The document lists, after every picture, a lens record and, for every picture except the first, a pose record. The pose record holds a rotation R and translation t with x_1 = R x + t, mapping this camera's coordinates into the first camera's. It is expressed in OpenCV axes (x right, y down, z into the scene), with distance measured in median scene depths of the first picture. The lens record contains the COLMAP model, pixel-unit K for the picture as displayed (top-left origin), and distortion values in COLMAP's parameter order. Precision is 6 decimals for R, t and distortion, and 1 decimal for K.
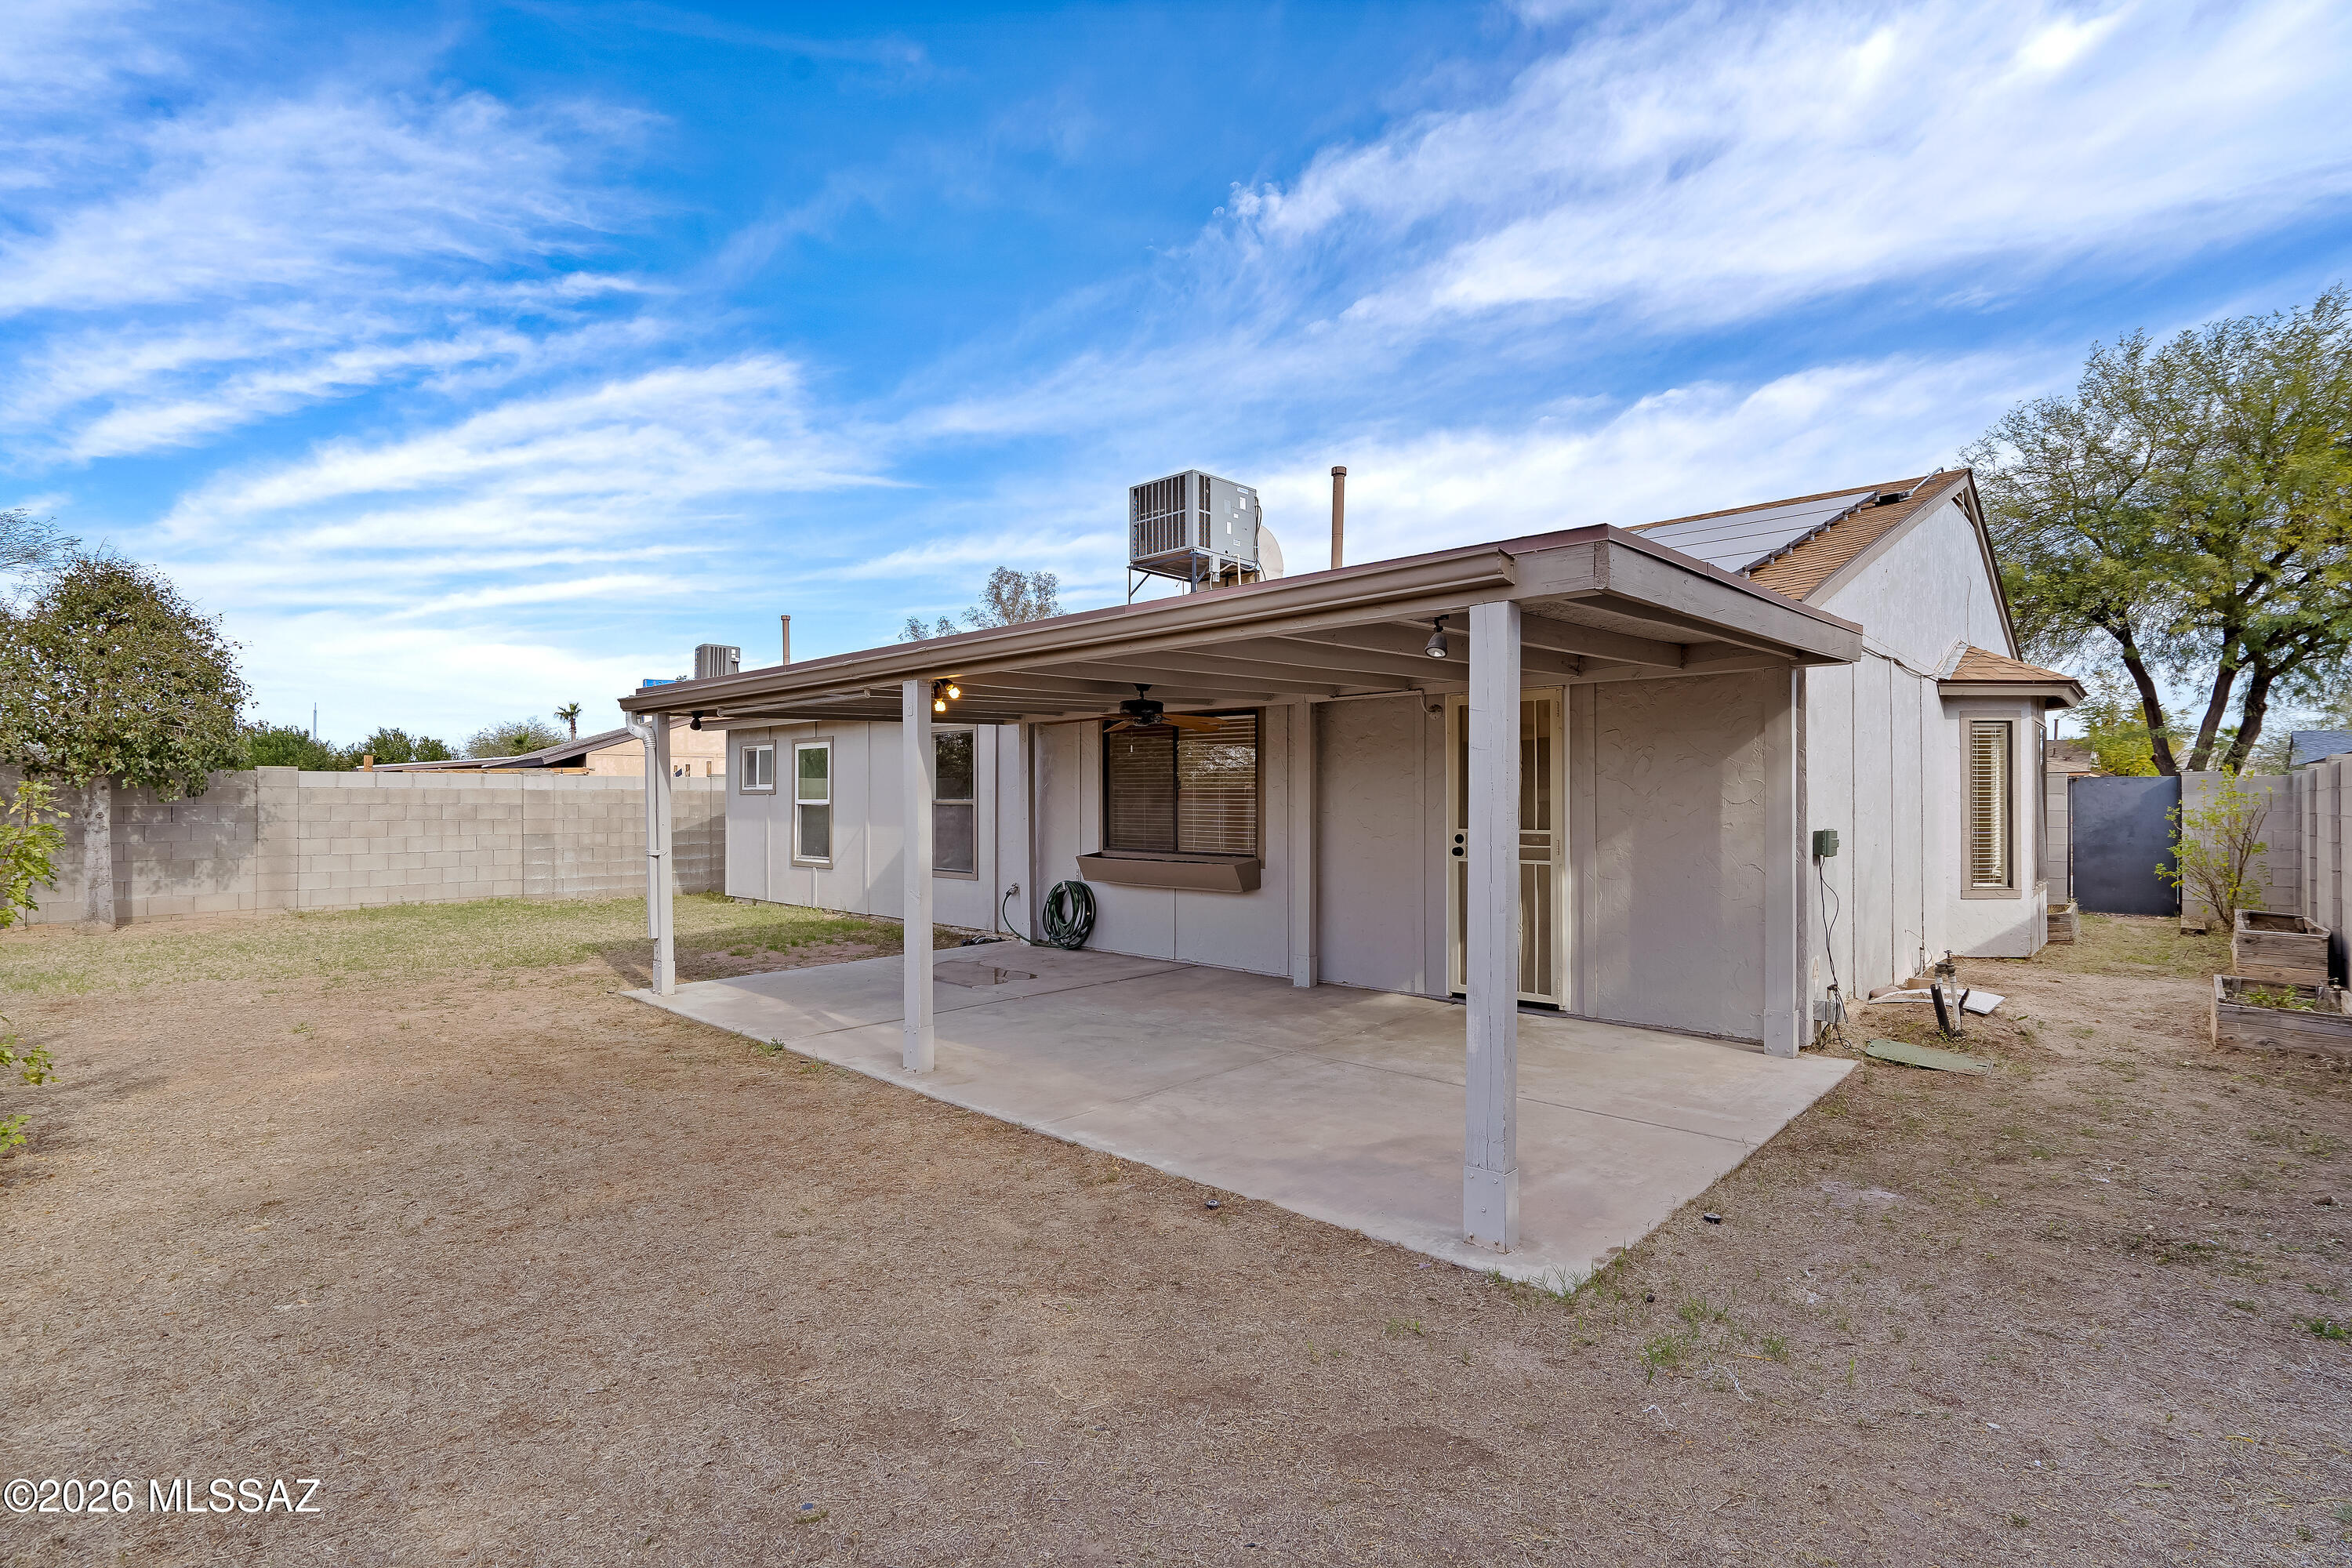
lens RADIAL K [[1090.5, 0, 1169.4], [0, 1090.5, 780.8], [0, 0, 1]] dist [-0.001598, -0.000201]
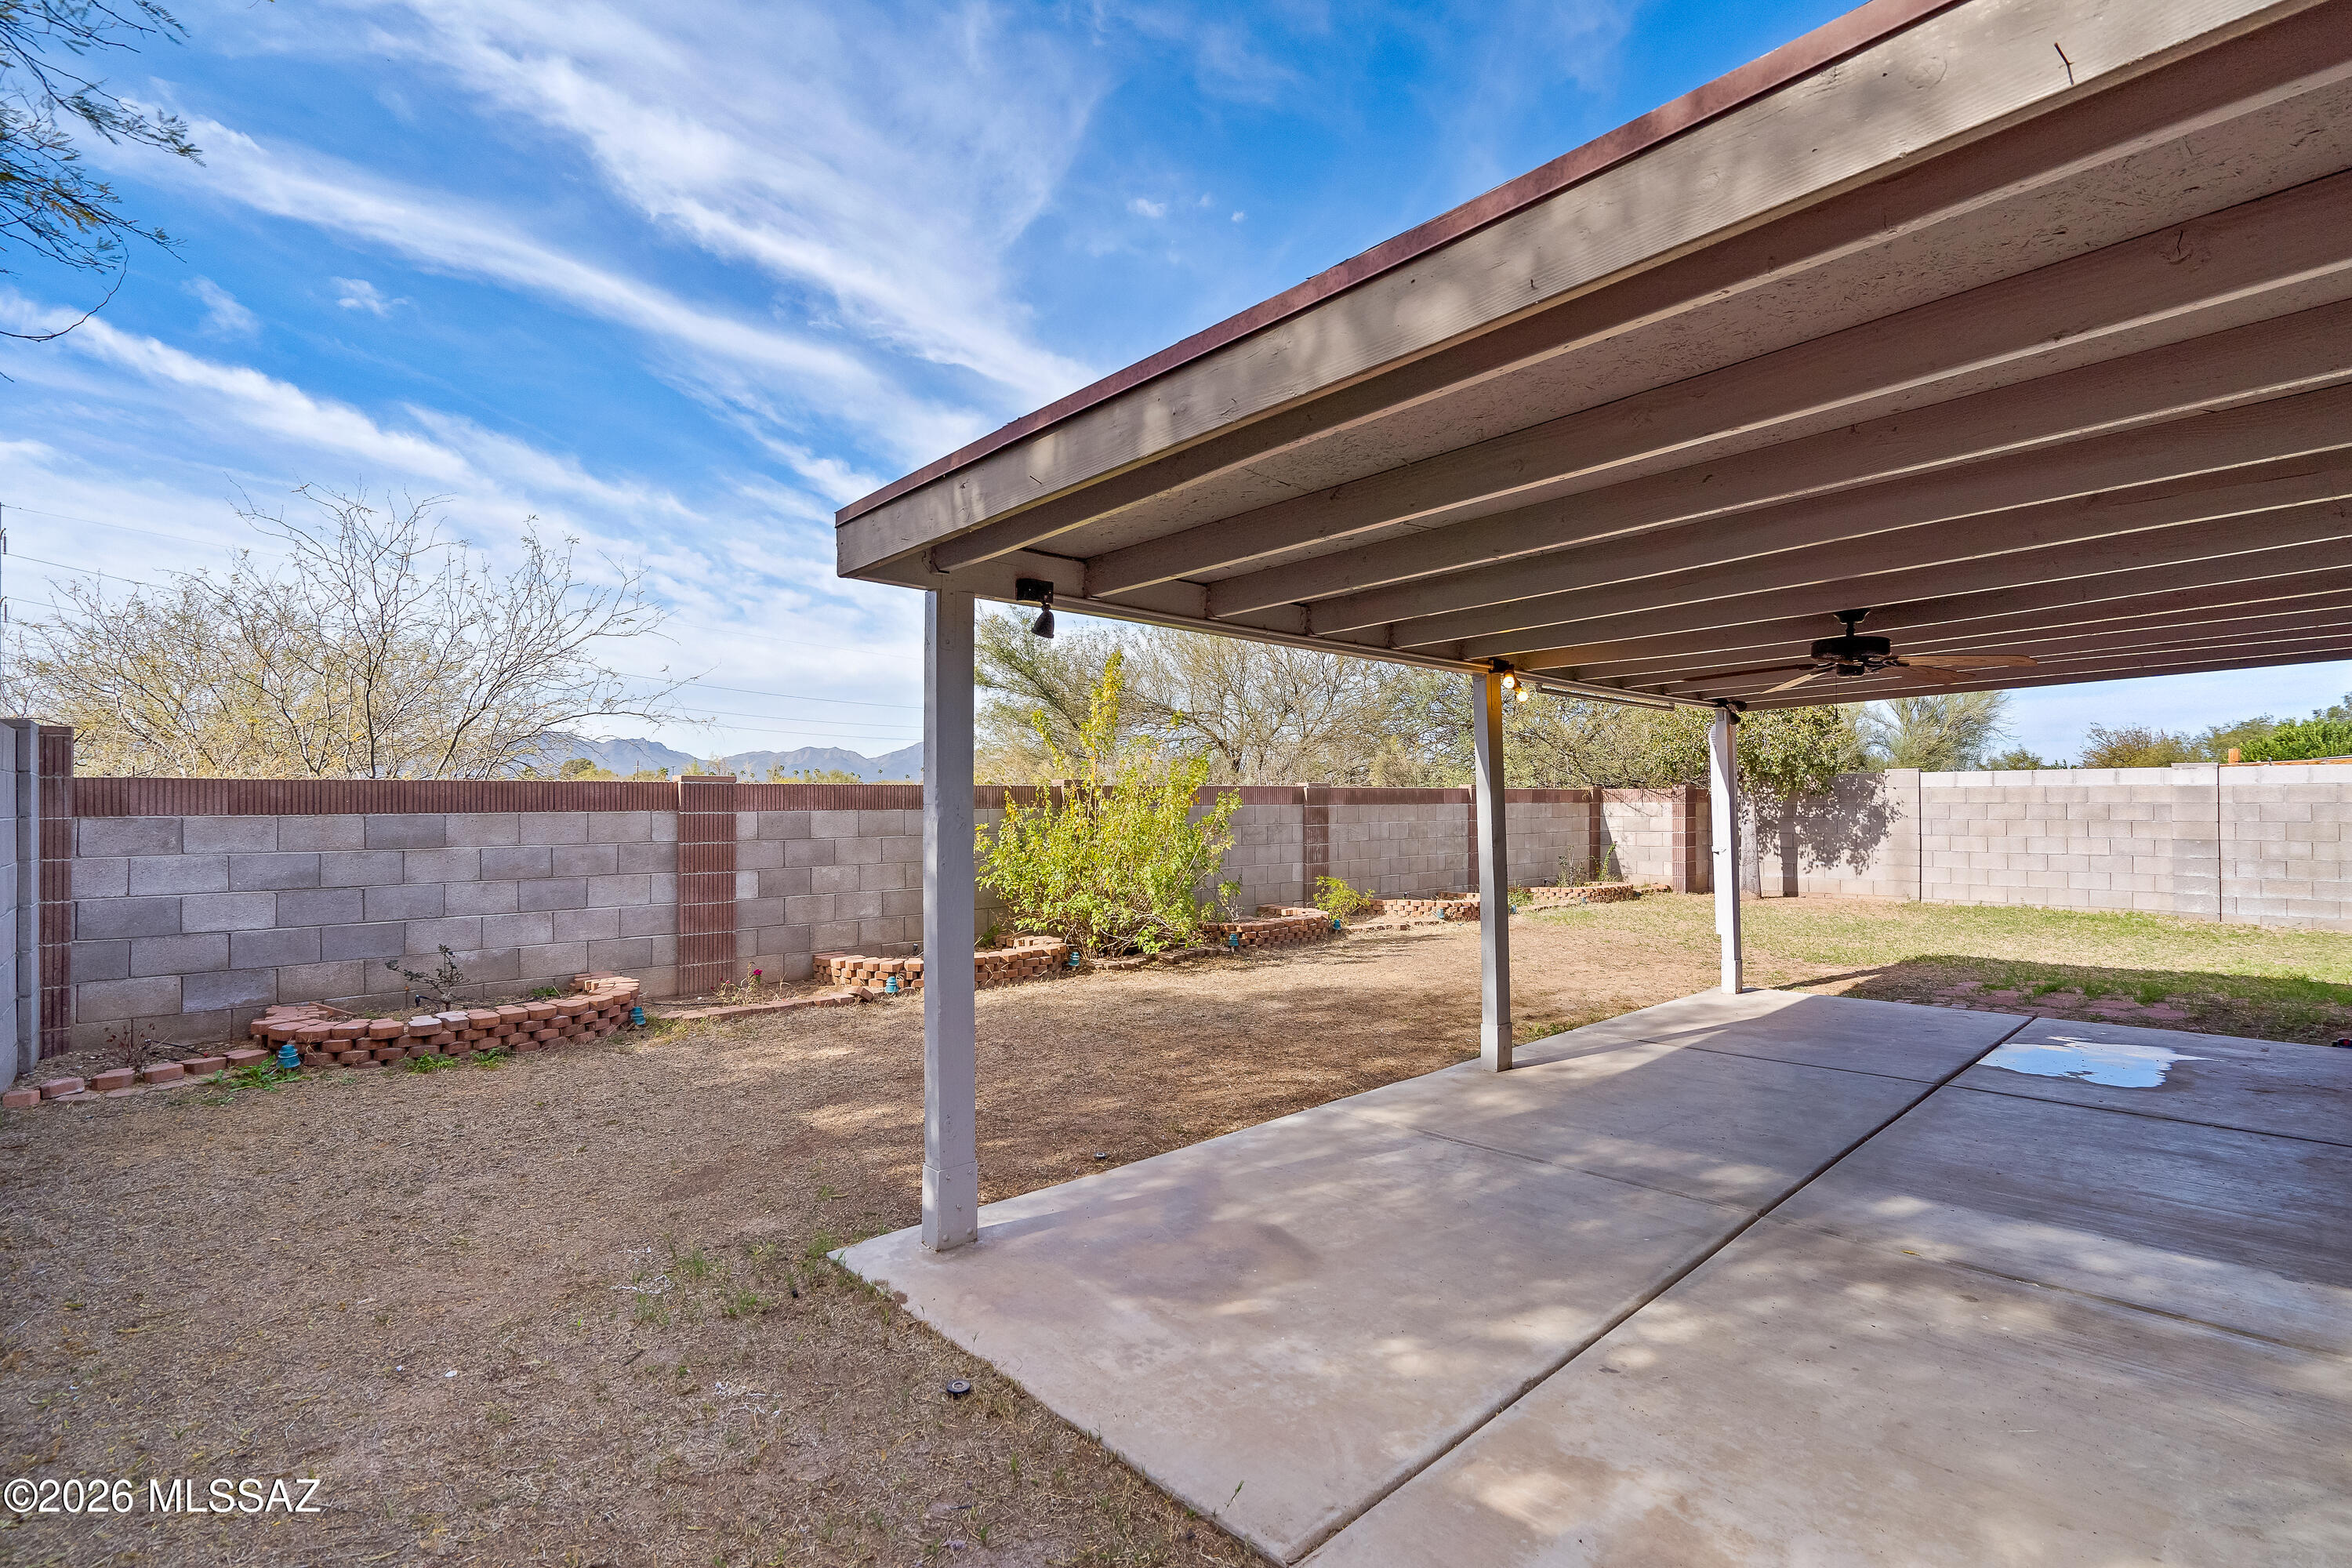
lens RADIAL K [[1090.5, 0, 1171.5], [0, 1090.5, 799.9], [0, 0, 1]] dist [-0.001598, -0.000201]
pose [[-0.059967, -0.001975, -0.998198, 0.309591], [0.018255, 0.999829, -0.003075, 0.008195], [0.998033, -0.018406, -0.059921, 0.309613]]
